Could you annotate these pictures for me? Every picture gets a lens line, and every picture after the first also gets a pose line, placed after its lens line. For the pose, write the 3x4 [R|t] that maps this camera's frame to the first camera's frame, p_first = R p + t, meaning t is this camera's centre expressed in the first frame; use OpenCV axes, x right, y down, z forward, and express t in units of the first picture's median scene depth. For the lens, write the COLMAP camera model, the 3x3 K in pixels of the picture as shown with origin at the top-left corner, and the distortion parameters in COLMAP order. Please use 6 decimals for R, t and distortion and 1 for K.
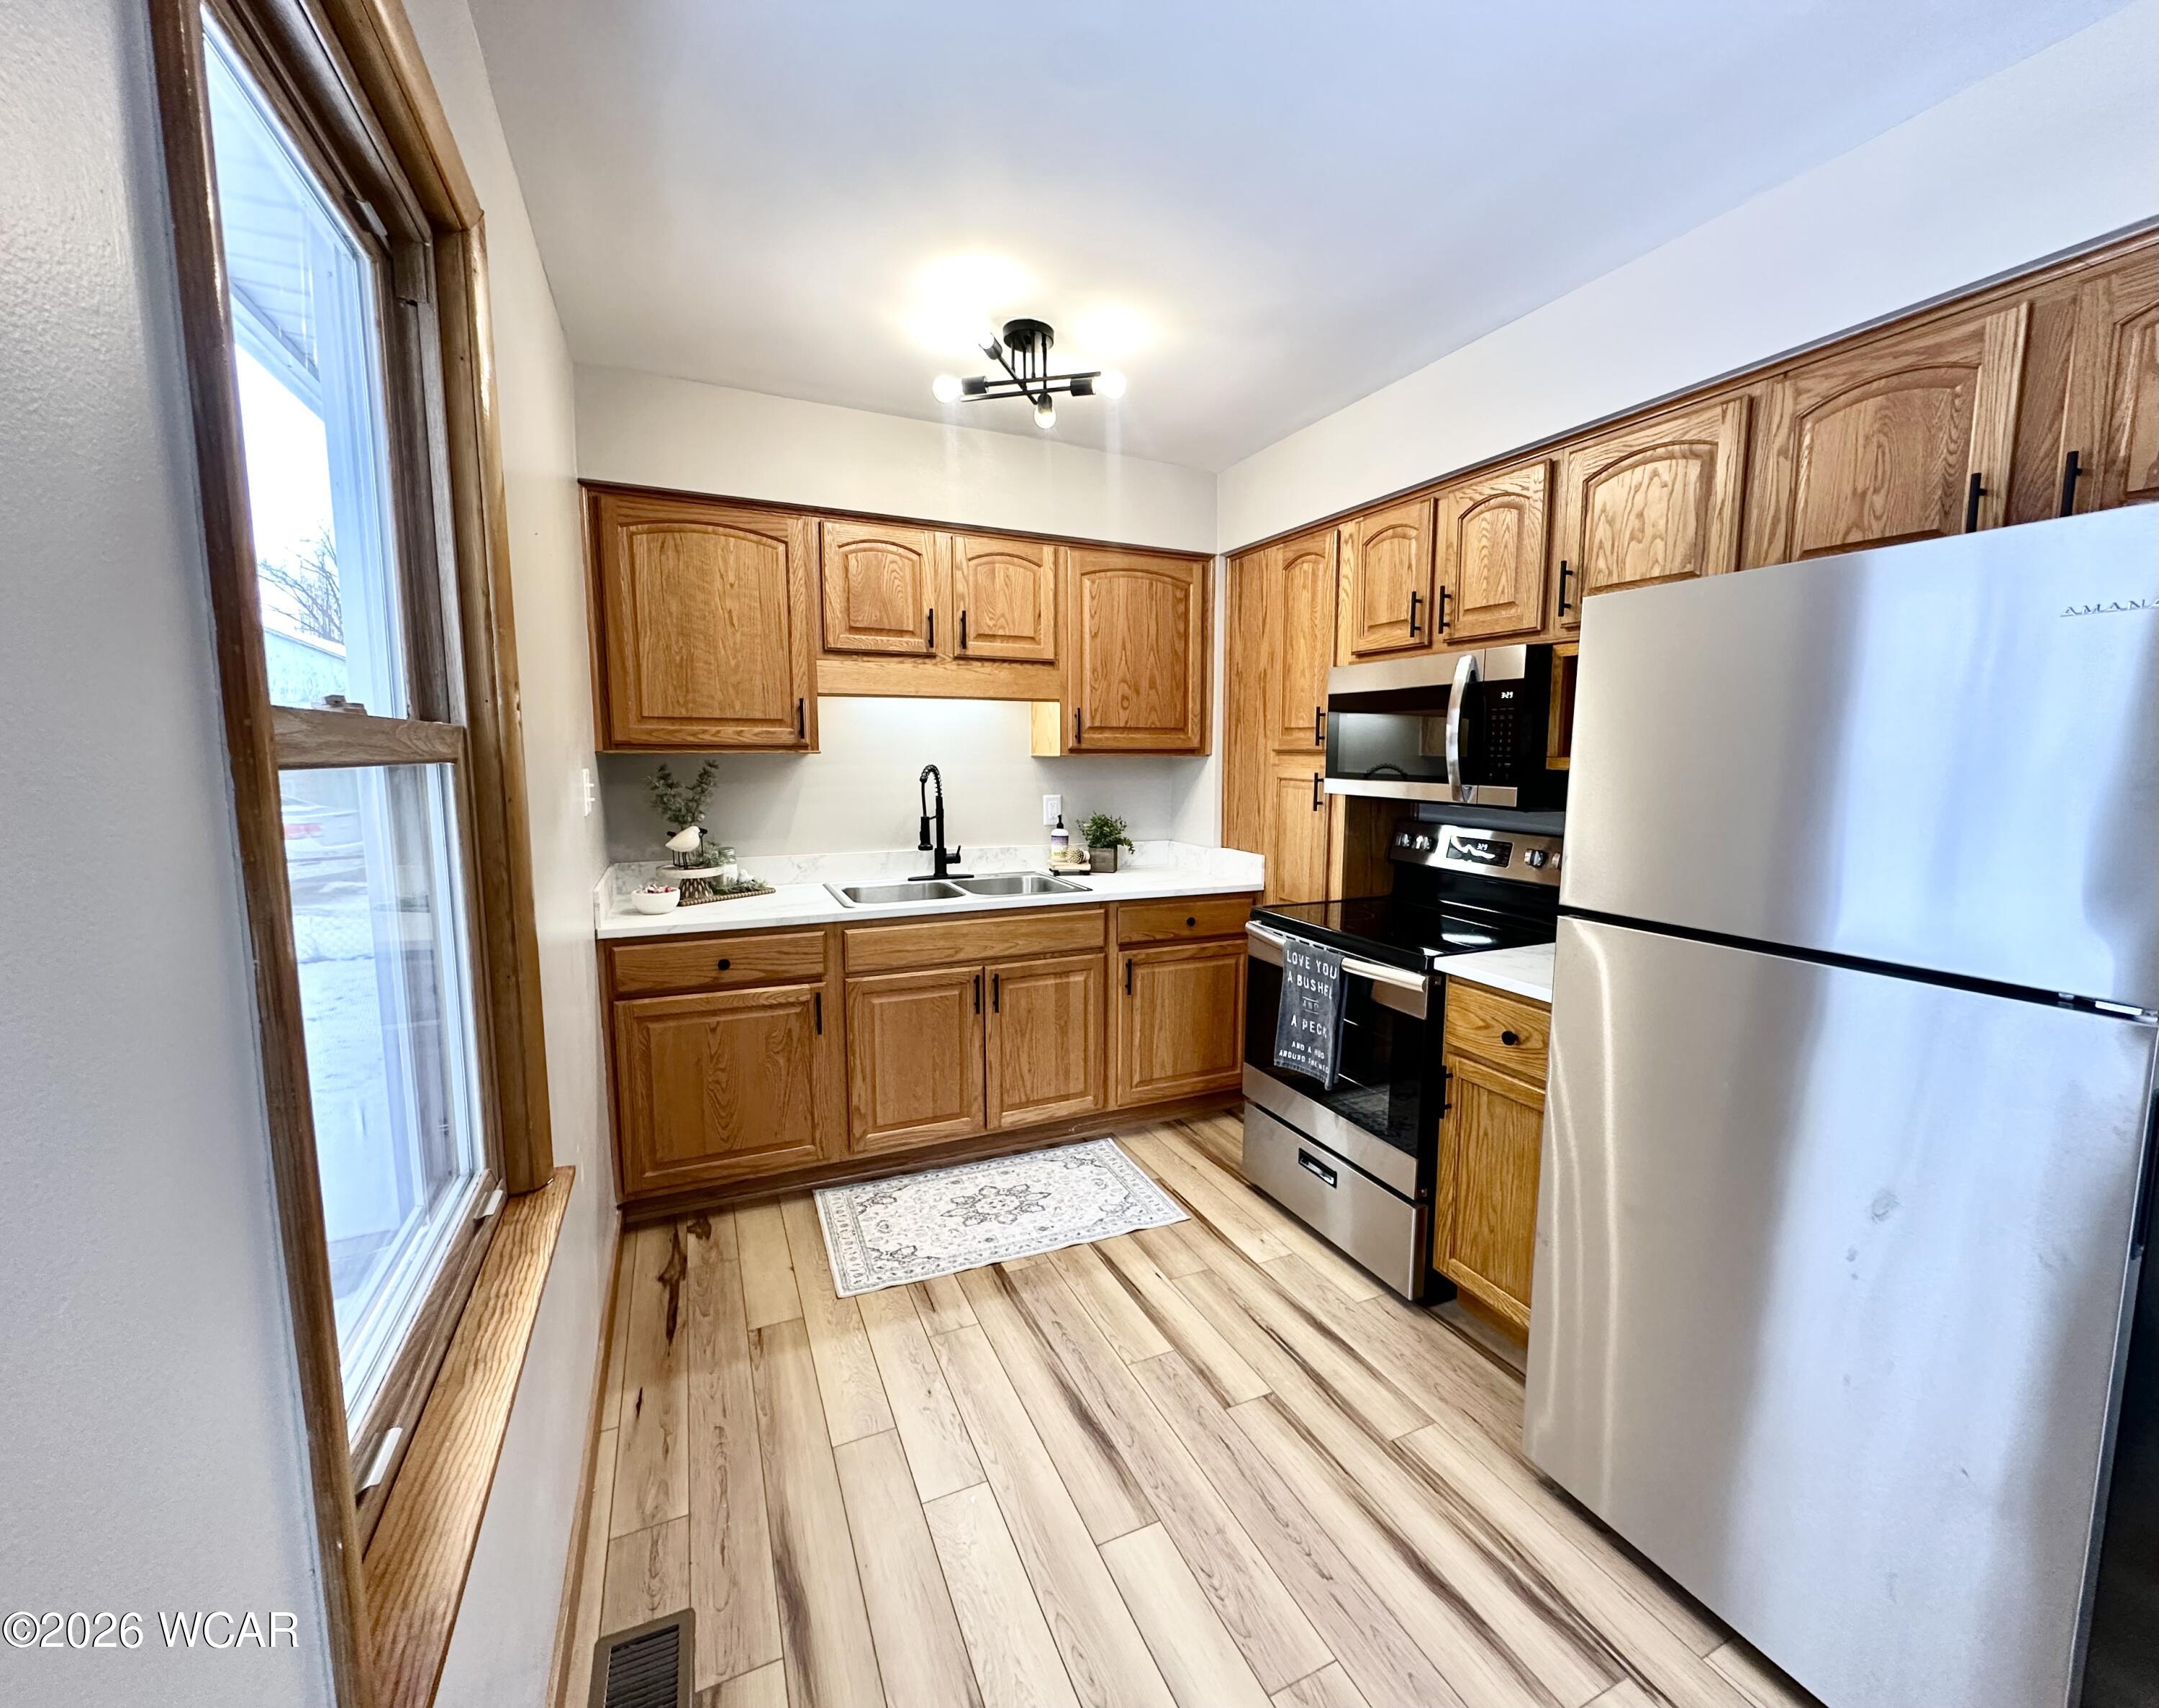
lens RADIAL K [[905.8, 0, 1136.5], [0, 905.8, 854.7], [0, 0, 1]] dist [-0.001317, -0.000280]
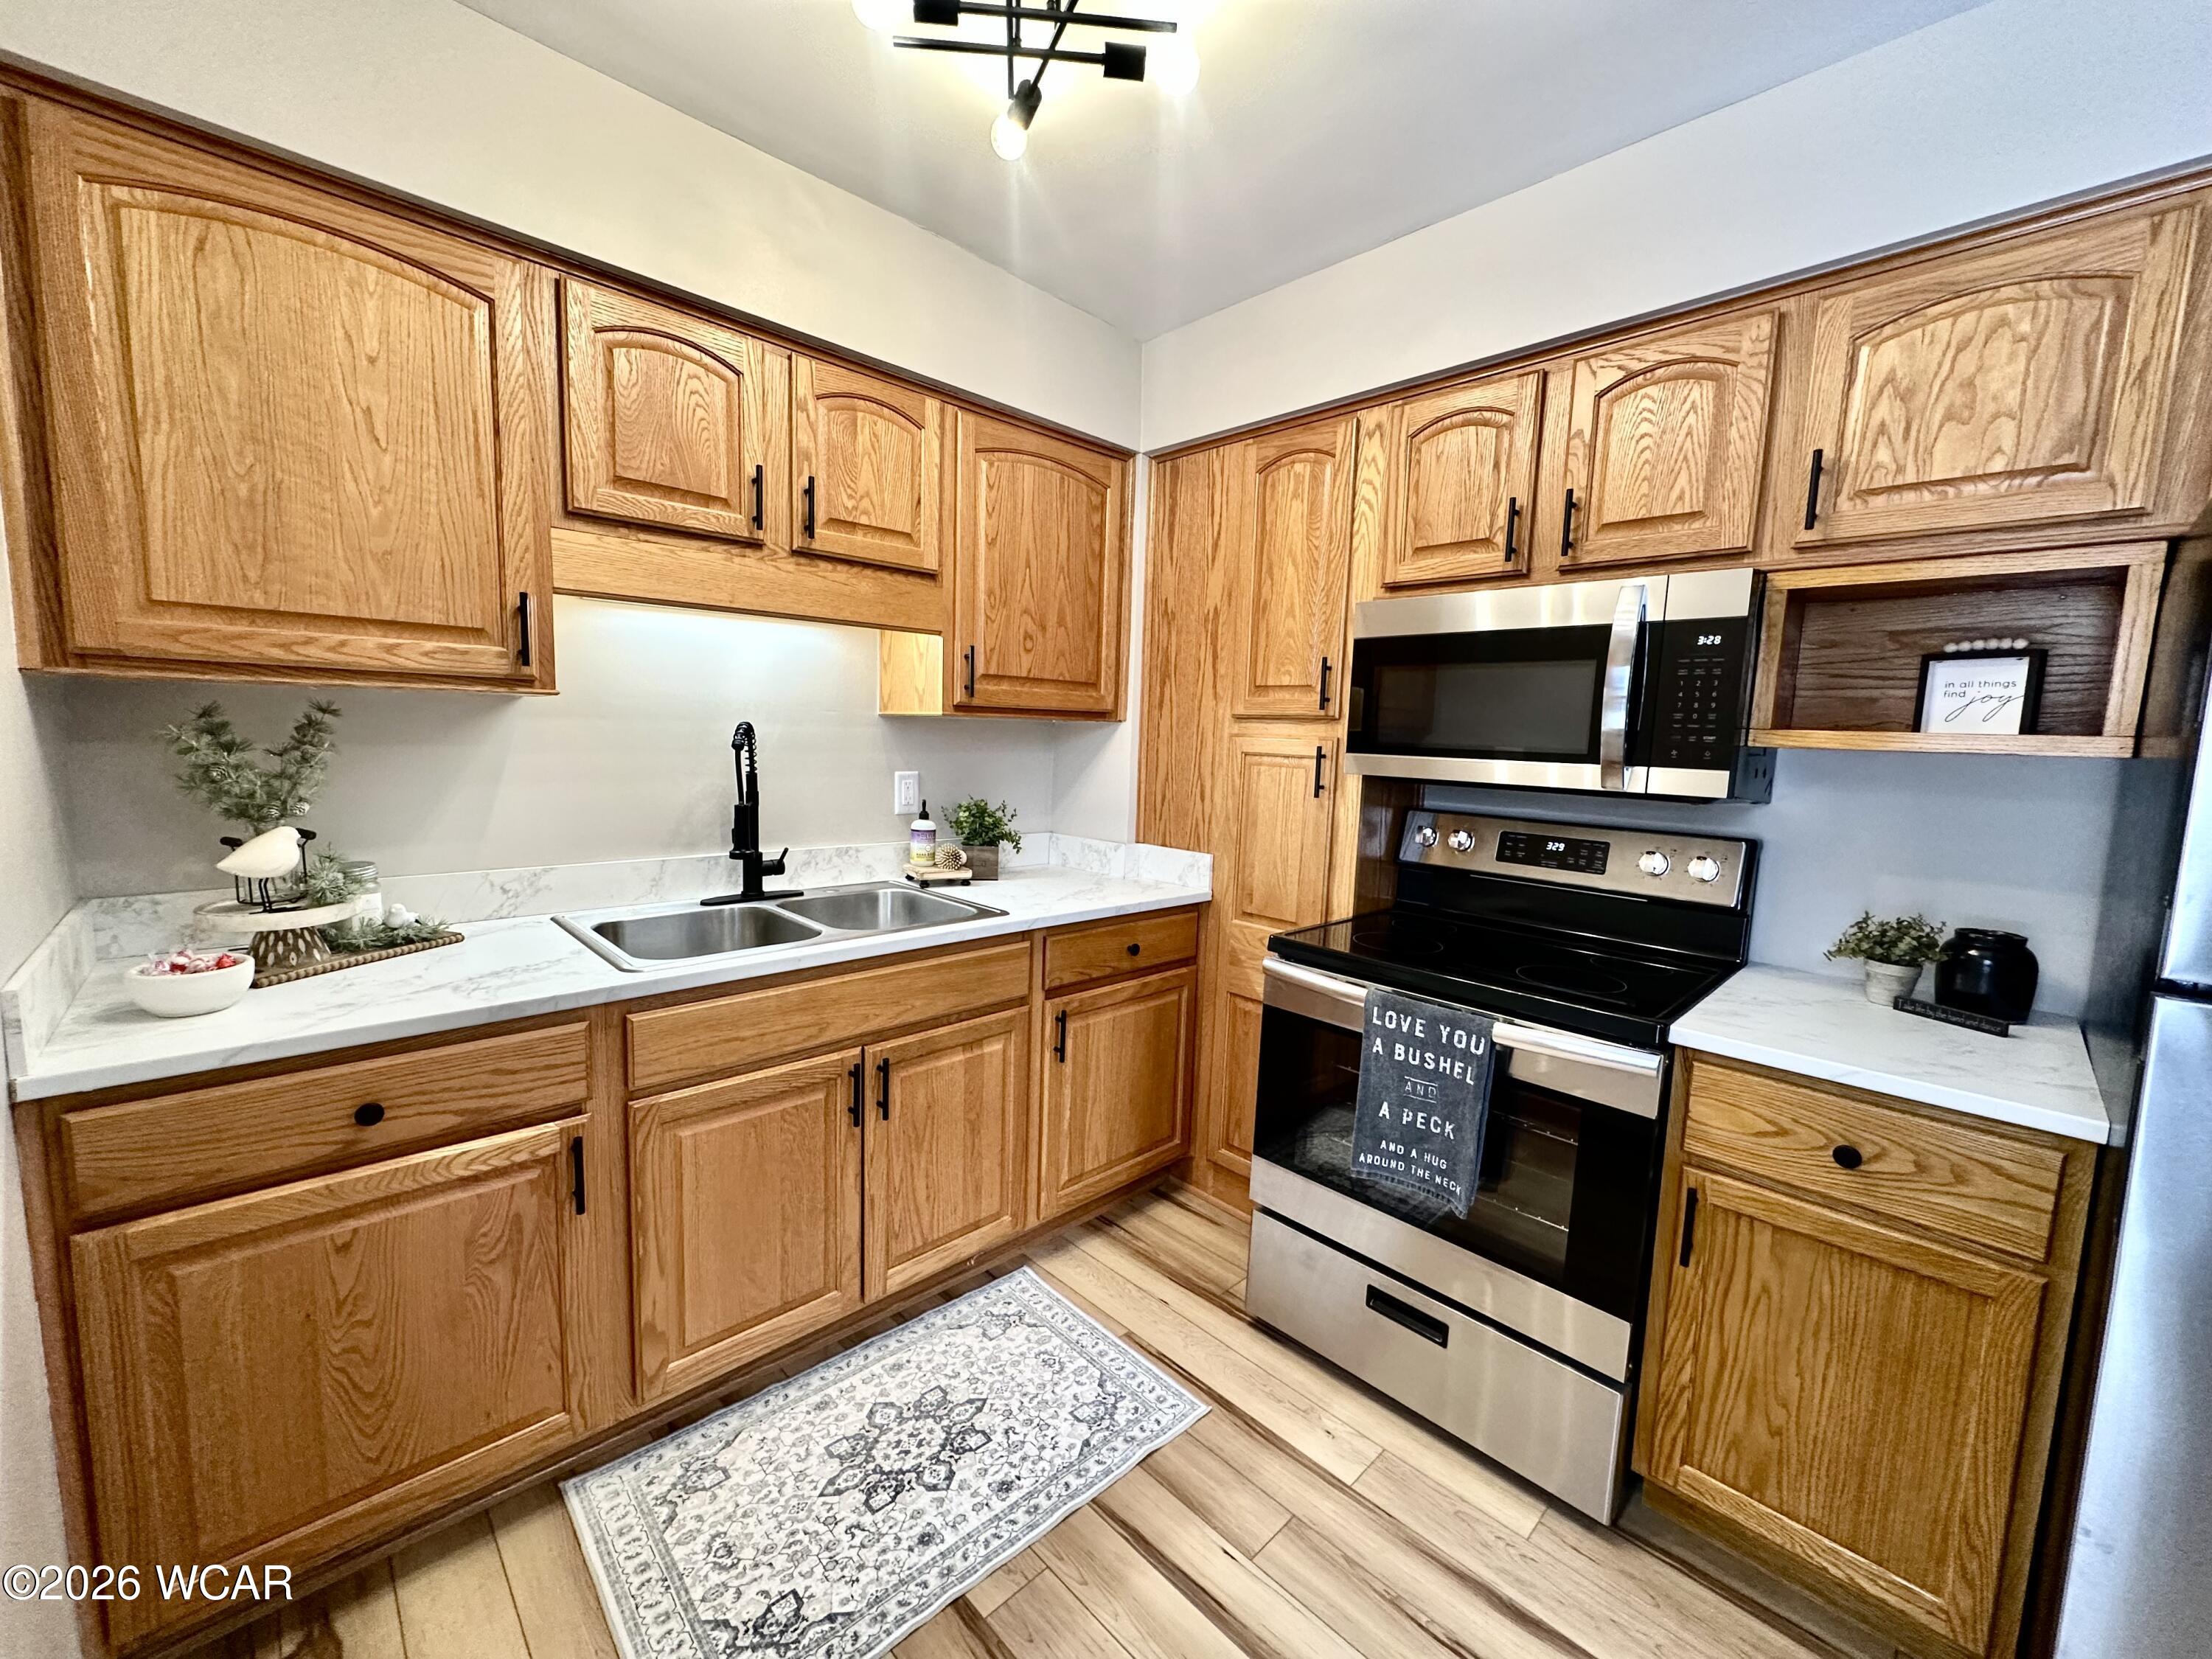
lens RADIAL K [[879.0, 0, 1104.2], [0, 879.0, 830.2], [0, 0, 1]] dist [-0.002313, 0.000228]
pose [[0.952832, -0.009547, 0.303350, -0.195022], [0.008868, 0.999954, 0.003617, -0.026798], [-0.303370, -0.000756, 0.952872, 0.380354]]
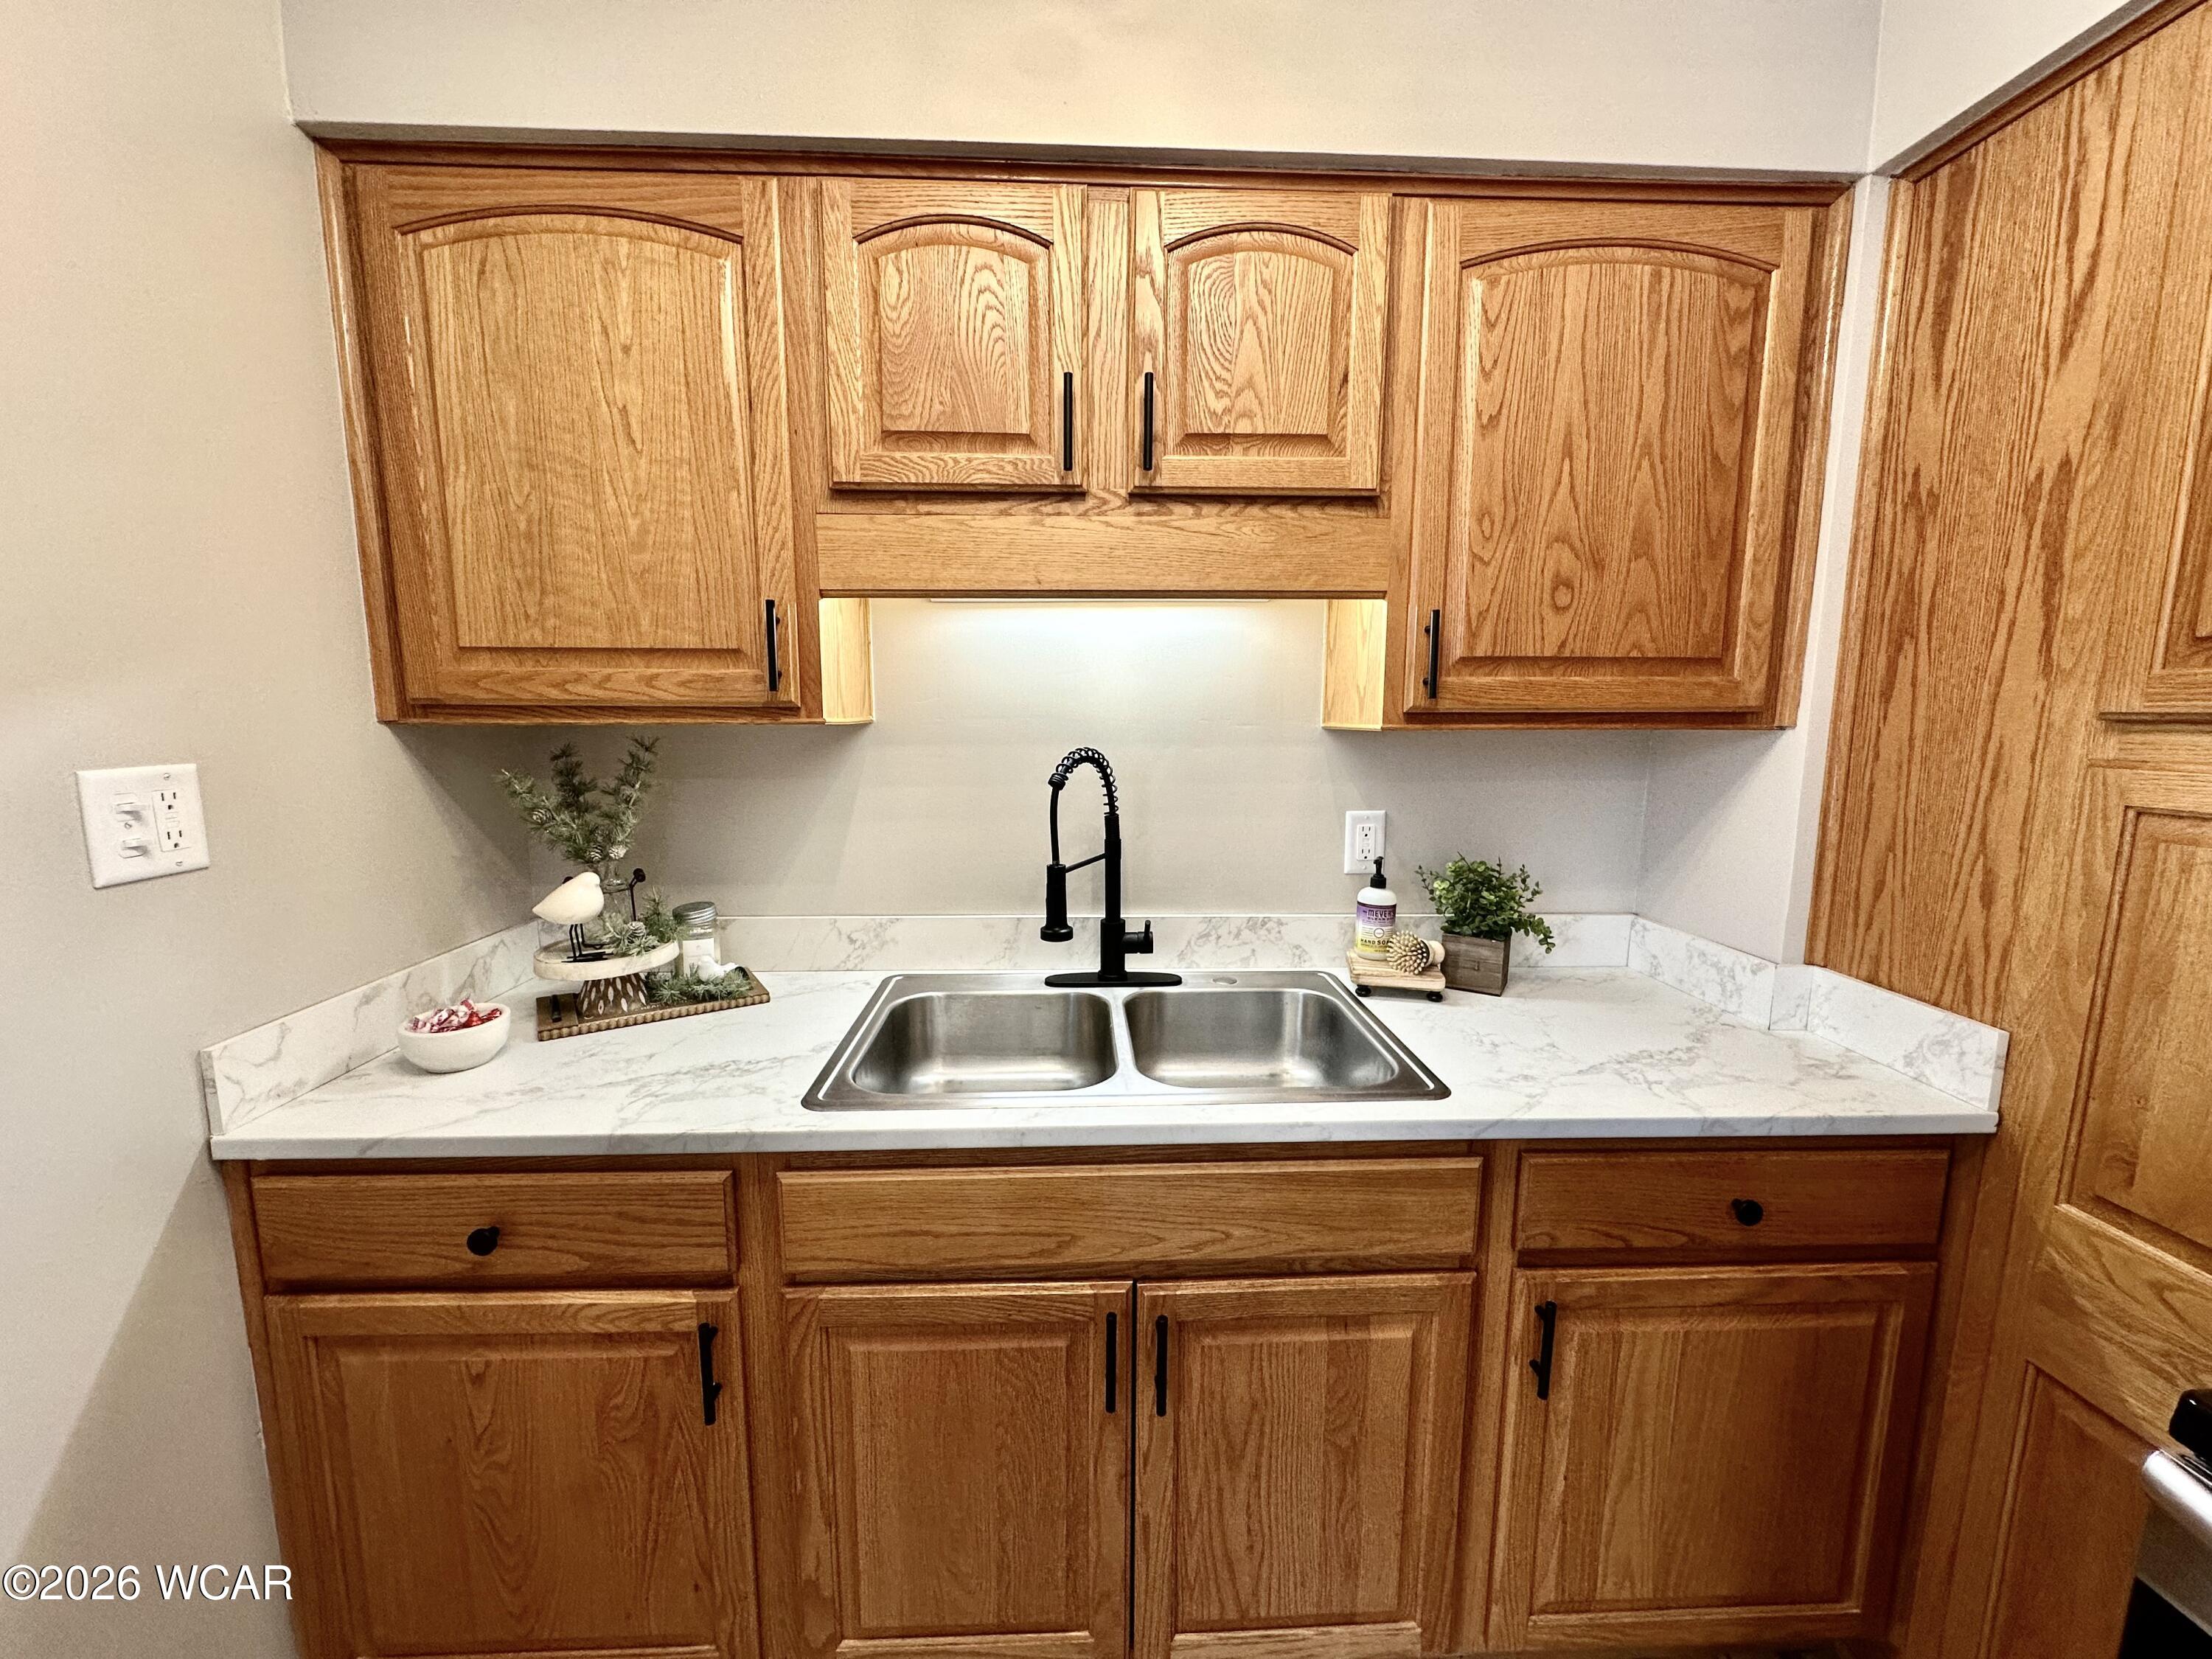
lens RADIAL K [[879.0, 0, 1104.2], [0, 879.0, 830.2], [0, 0, 1]] dist [-0.002313, 0.000228]
pose [[0.913935, 0.051309, -0.402604, -0.041715], [-0.043929, 0.998655, 0.027550, -0.078537], [0.403476, -0.007493, 0.914960, 0.665411]]
